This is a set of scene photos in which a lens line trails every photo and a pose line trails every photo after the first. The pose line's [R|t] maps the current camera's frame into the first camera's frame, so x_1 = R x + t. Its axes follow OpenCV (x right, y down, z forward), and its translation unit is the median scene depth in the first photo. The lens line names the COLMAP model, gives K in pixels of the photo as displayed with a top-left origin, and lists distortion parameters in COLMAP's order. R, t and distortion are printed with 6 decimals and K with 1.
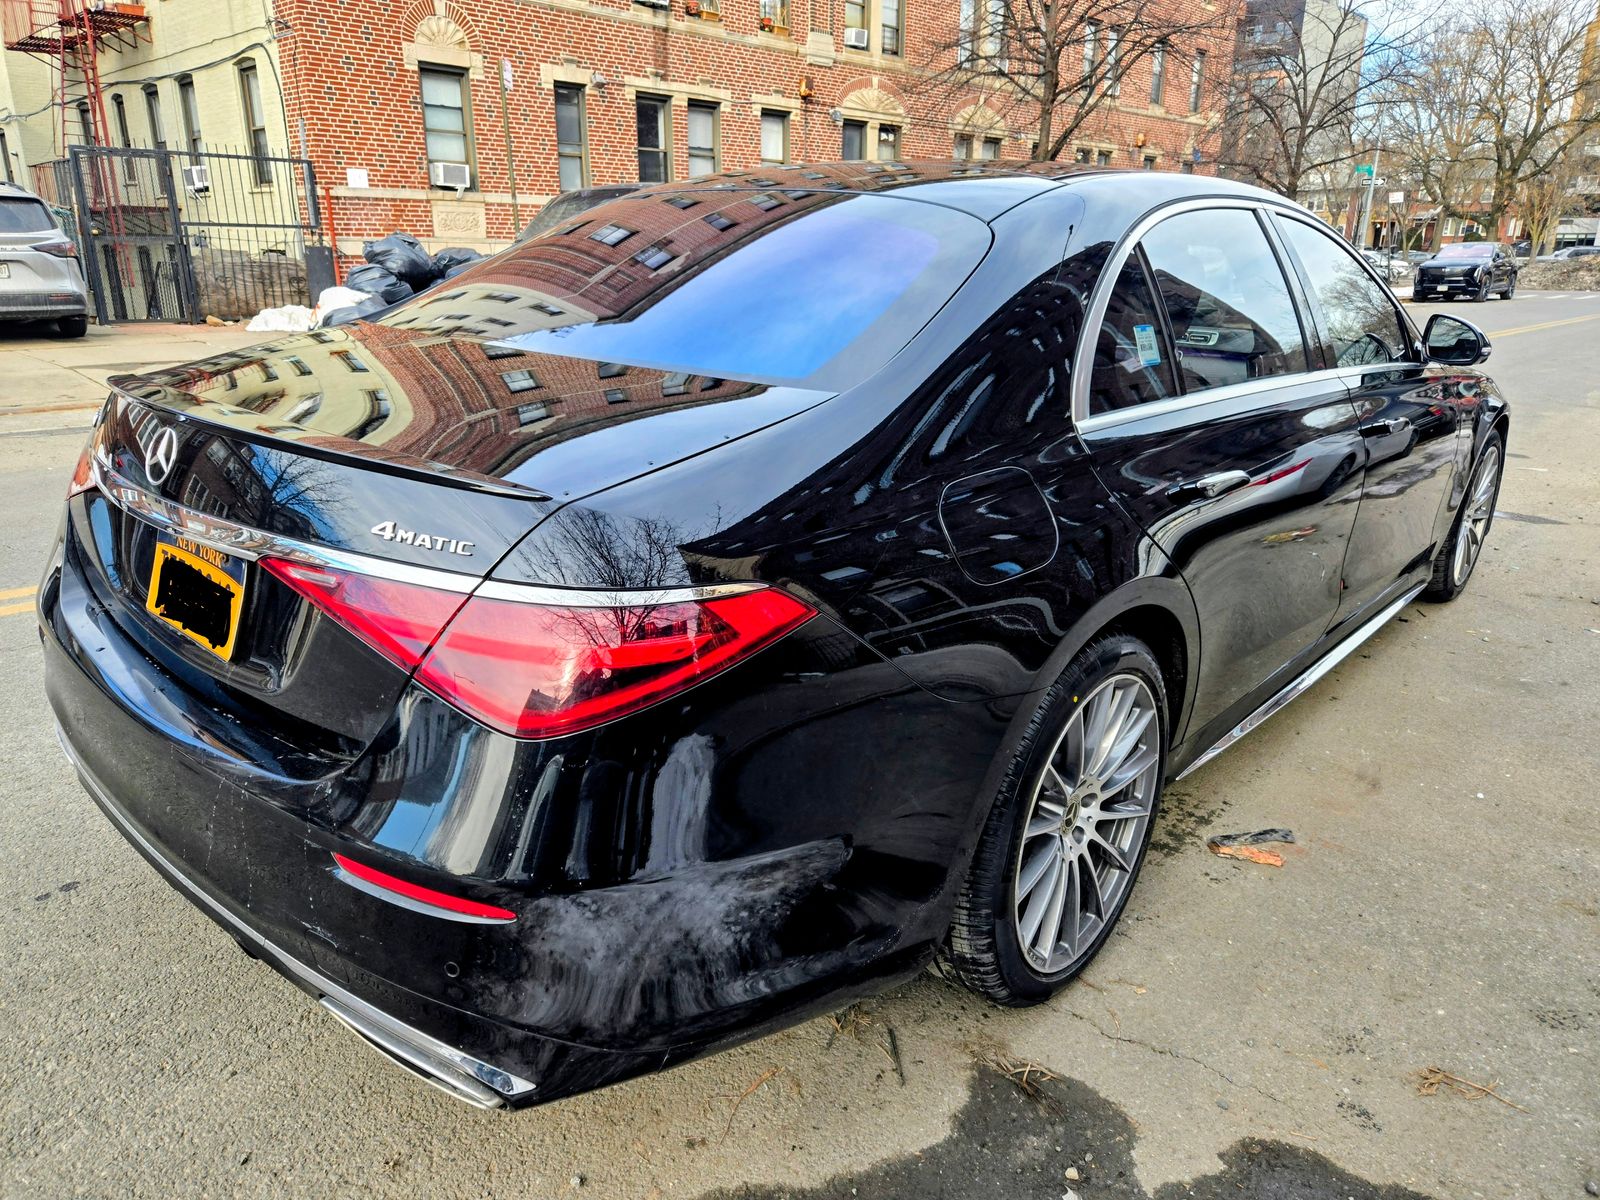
lens RADIAL K [[1064.9, 0, 791.8], [0, 1064.9, 595.3], [0, 0, 1]] dist [0.060669, -0.050190]
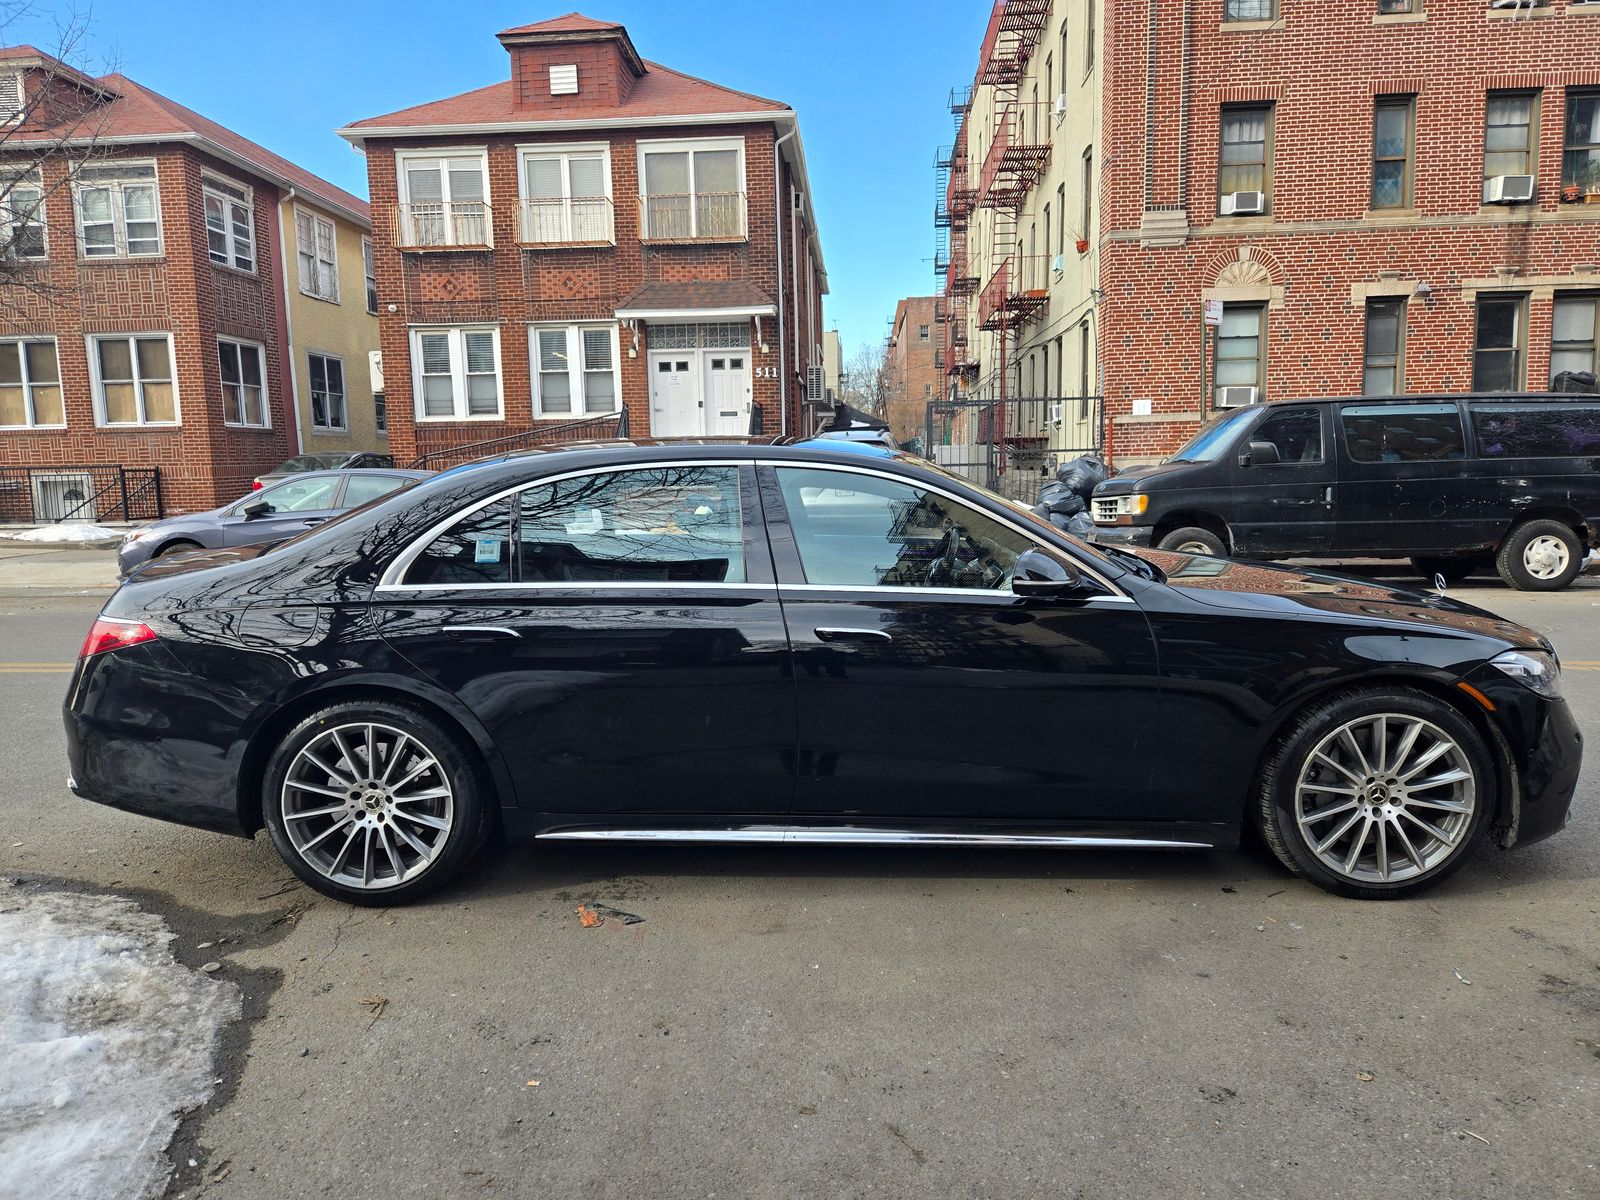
lens RADIAL K [[1064.9, 0, 791.8], [0, 1064.9, 595.3], [0, 0, 1]] dist [0.060669, -0.050190]
pose [[0.645317, 0.073121, -0.760407, 1.067457], [-0.211226, 0.973679, -0.085627, -0.064357], [0.734131, 0.215874, 0.643777, 0.145698]]
